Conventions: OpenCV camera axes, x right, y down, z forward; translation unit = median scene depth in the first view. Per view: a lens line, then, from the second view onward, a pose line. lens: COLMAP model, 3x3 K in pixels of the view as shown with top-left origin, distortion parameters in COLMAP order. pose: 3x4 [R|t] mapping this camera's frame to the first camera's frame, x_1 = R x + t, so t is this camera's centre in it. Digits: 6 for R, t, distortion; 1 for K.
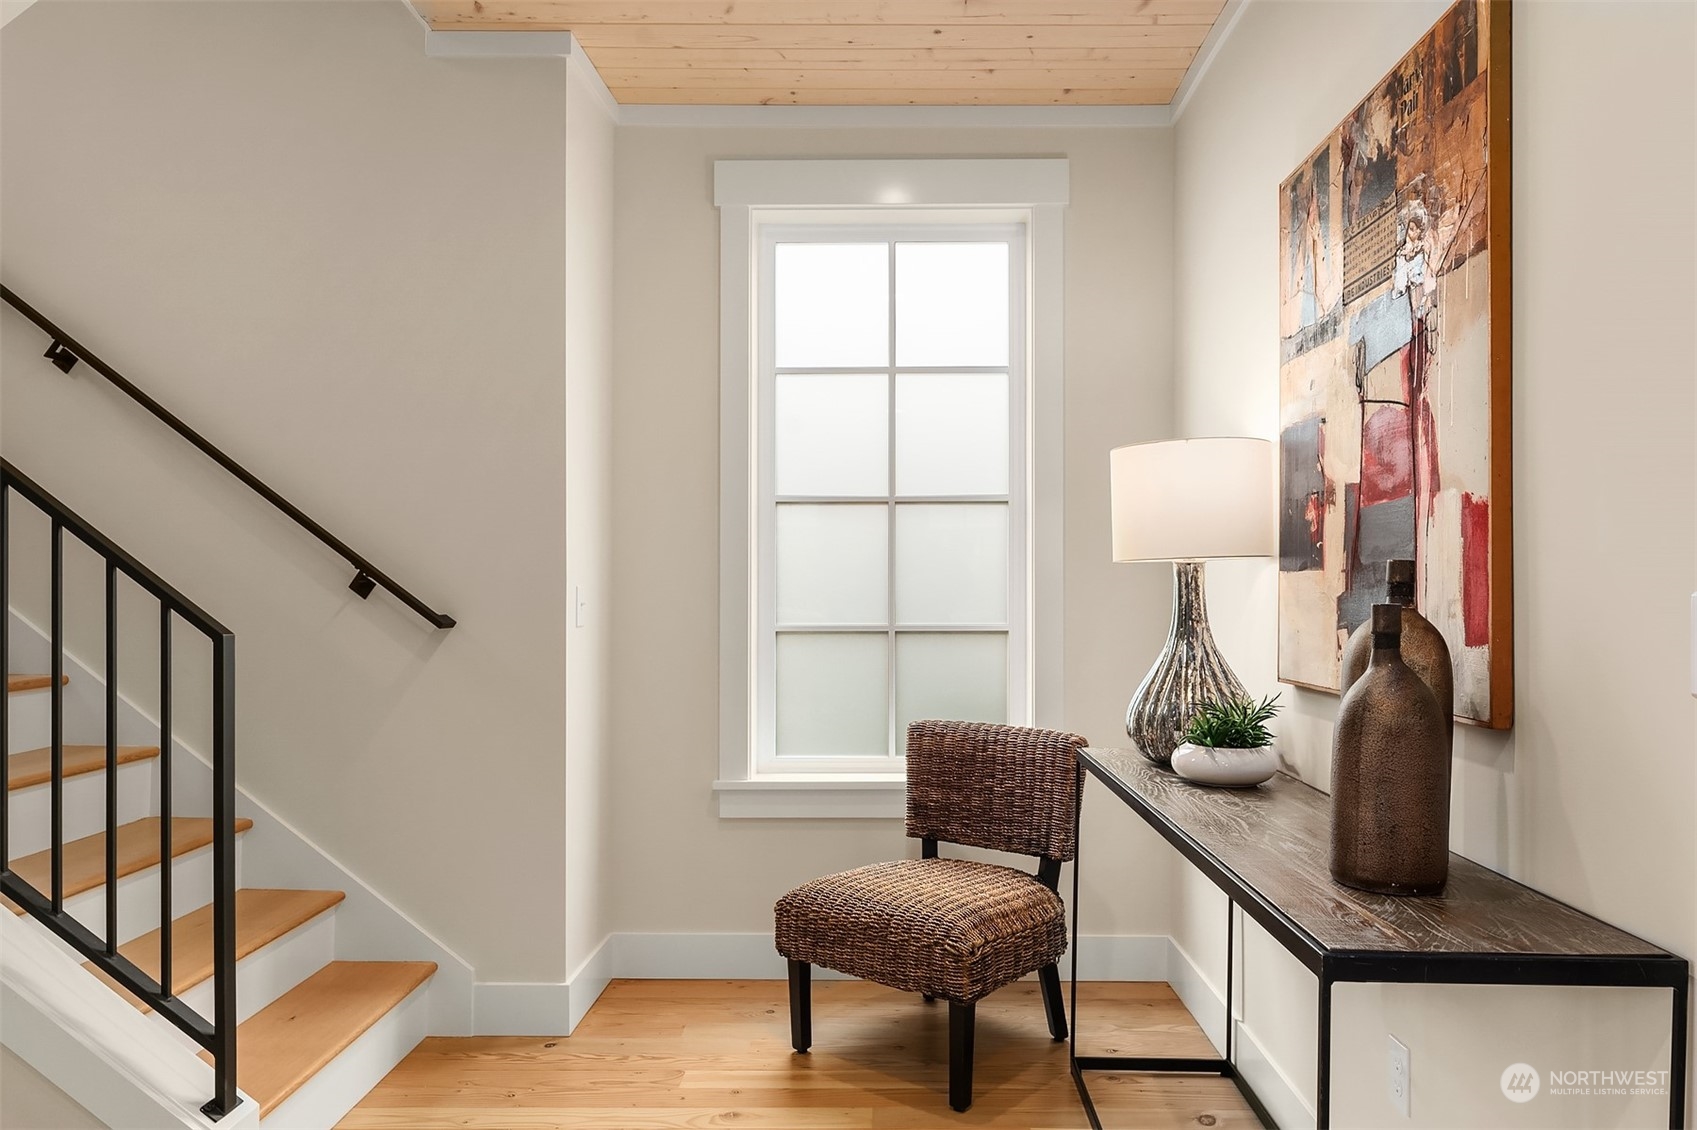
lens RADIAL K [[1124.7, 0, 848.5], [0, 1124.7, 565.0], [0, 0, 1]] dist [-0.008172, -0.002822]
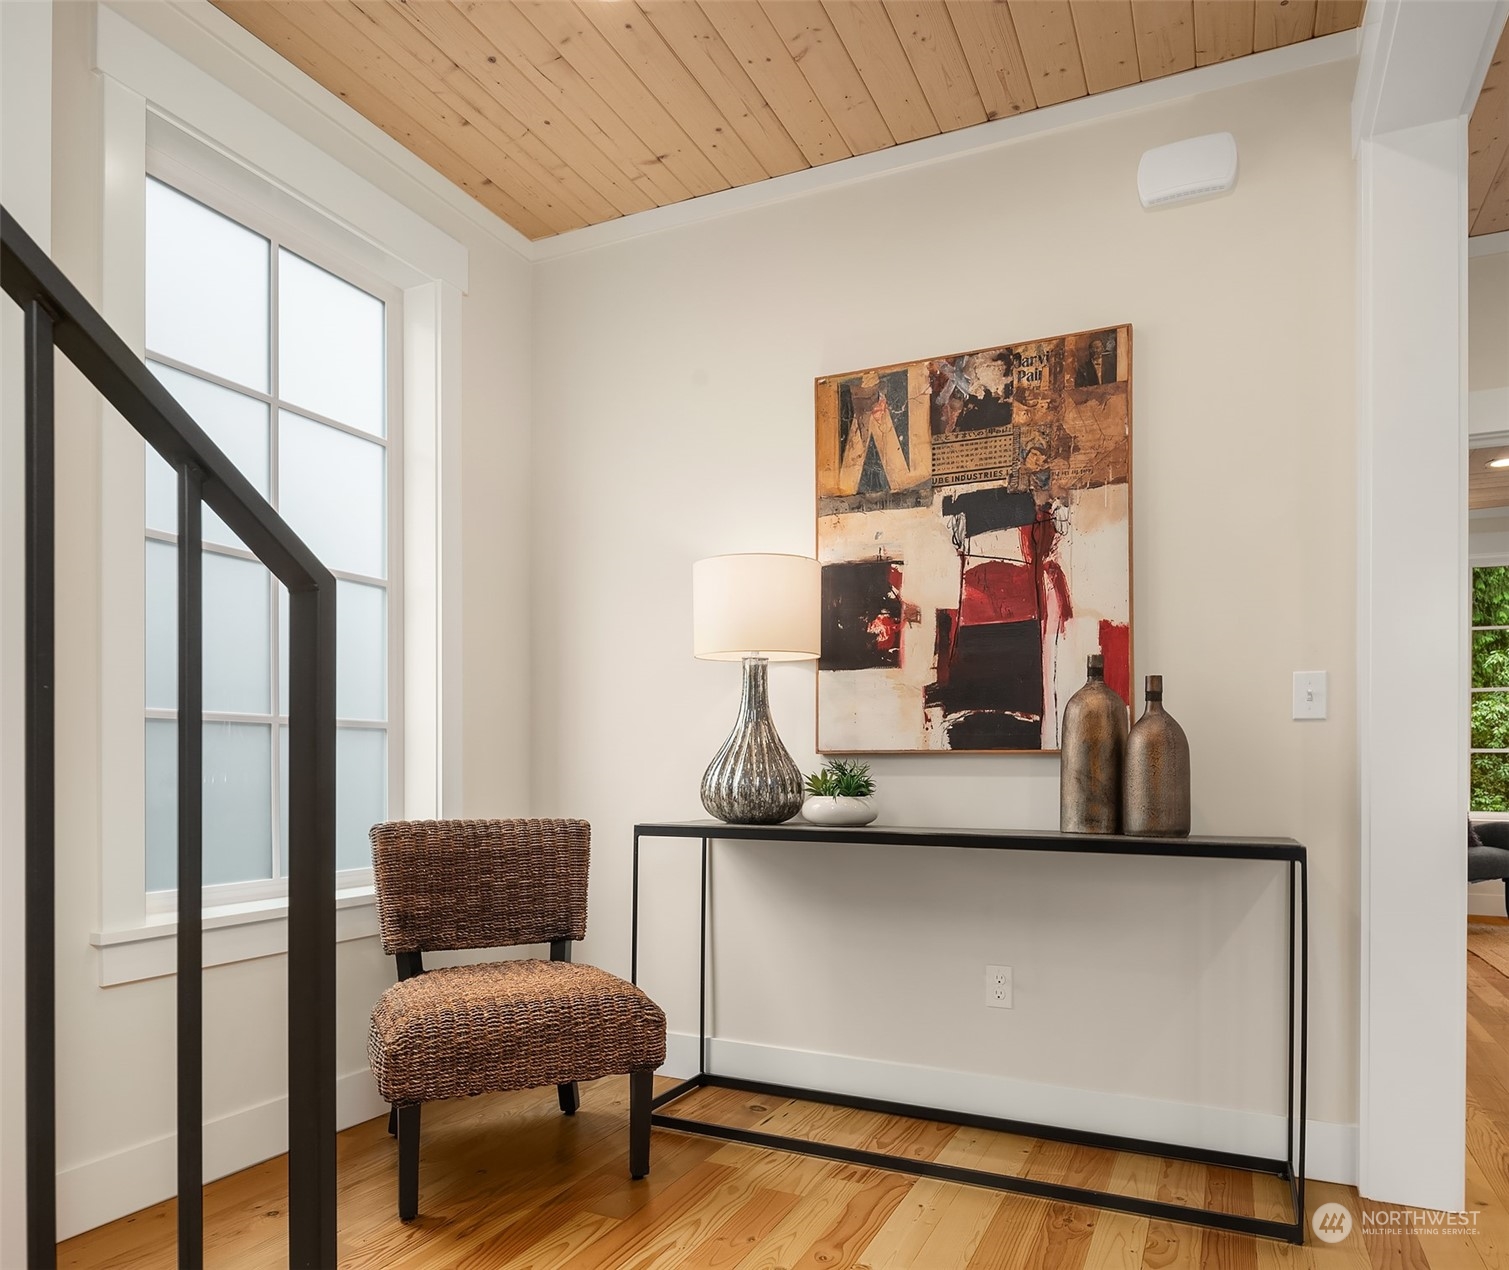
lens RADIAL K [[1029.3, 0, 753.7], [0, 1029.3, 765.2], [0, 0, 1]] dist [-0.013188, -0.001301]
pose [[0.400937, 0.006367, 0.916084, -0.707279], [-0.028097, 0.999591, 0.005350, 0.105236], [-0.915675, -0.027885, 0.400952, 0.541525]]
